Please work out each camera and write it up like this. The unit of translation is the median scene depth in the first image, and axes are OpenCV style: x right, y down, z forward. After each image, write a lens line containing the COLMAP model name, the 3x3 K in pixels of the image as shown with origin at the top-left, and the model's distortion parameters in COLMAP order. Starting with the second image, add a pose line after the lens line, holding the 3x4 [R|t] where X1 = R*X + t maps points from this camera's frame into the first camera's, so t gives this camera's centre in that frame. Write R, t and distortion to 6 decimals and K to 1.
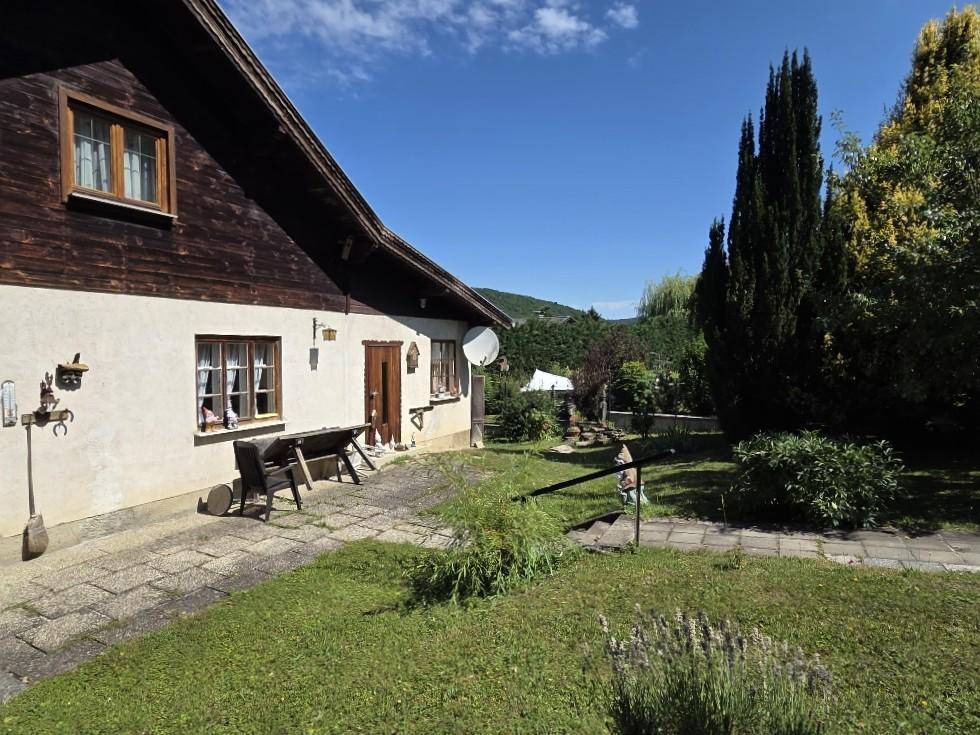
lens RADIAL K [[571.1, 0, 492.5], [0, 571.1, 385.2], [0, 0, 1]] dist [0.011878, -0.004682]
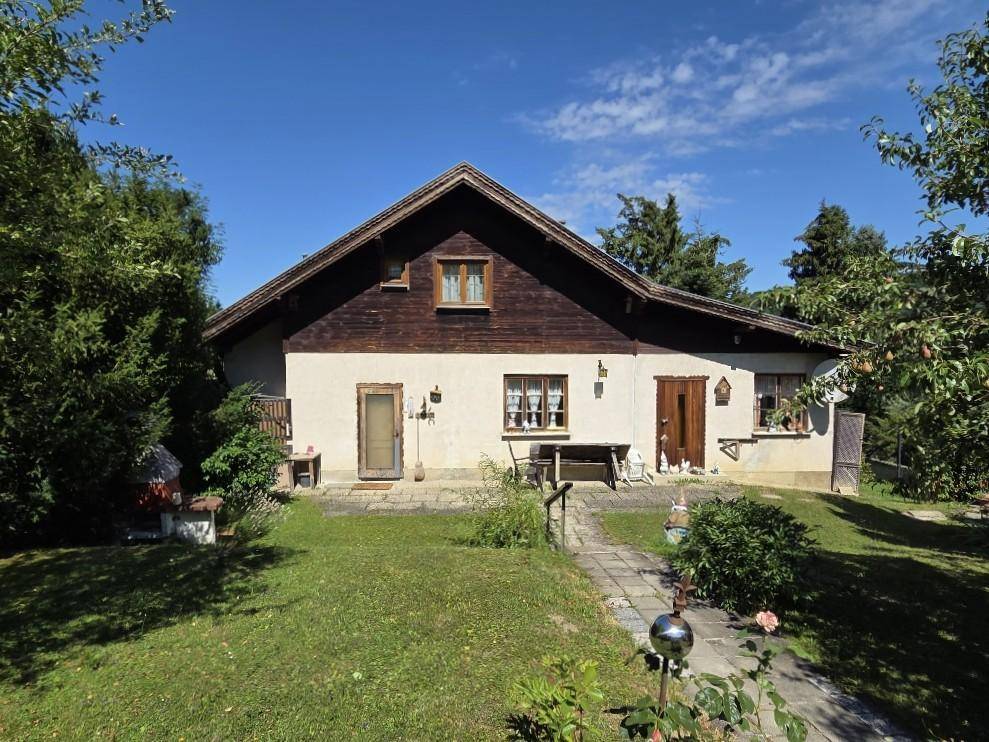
lens RADIAL K [[576.3, 0, 486.9], [0, 576.3, 387.6], [0, 0, 1]] dist [0.011878, -0.004682]
pose [[0.493287, 0.044370, -0.868734, 0.790182], [-0.057680, 0.998169, 0.018228, -0.066441], [0.867952, 0.041116, 0.494943, 0.110151]]
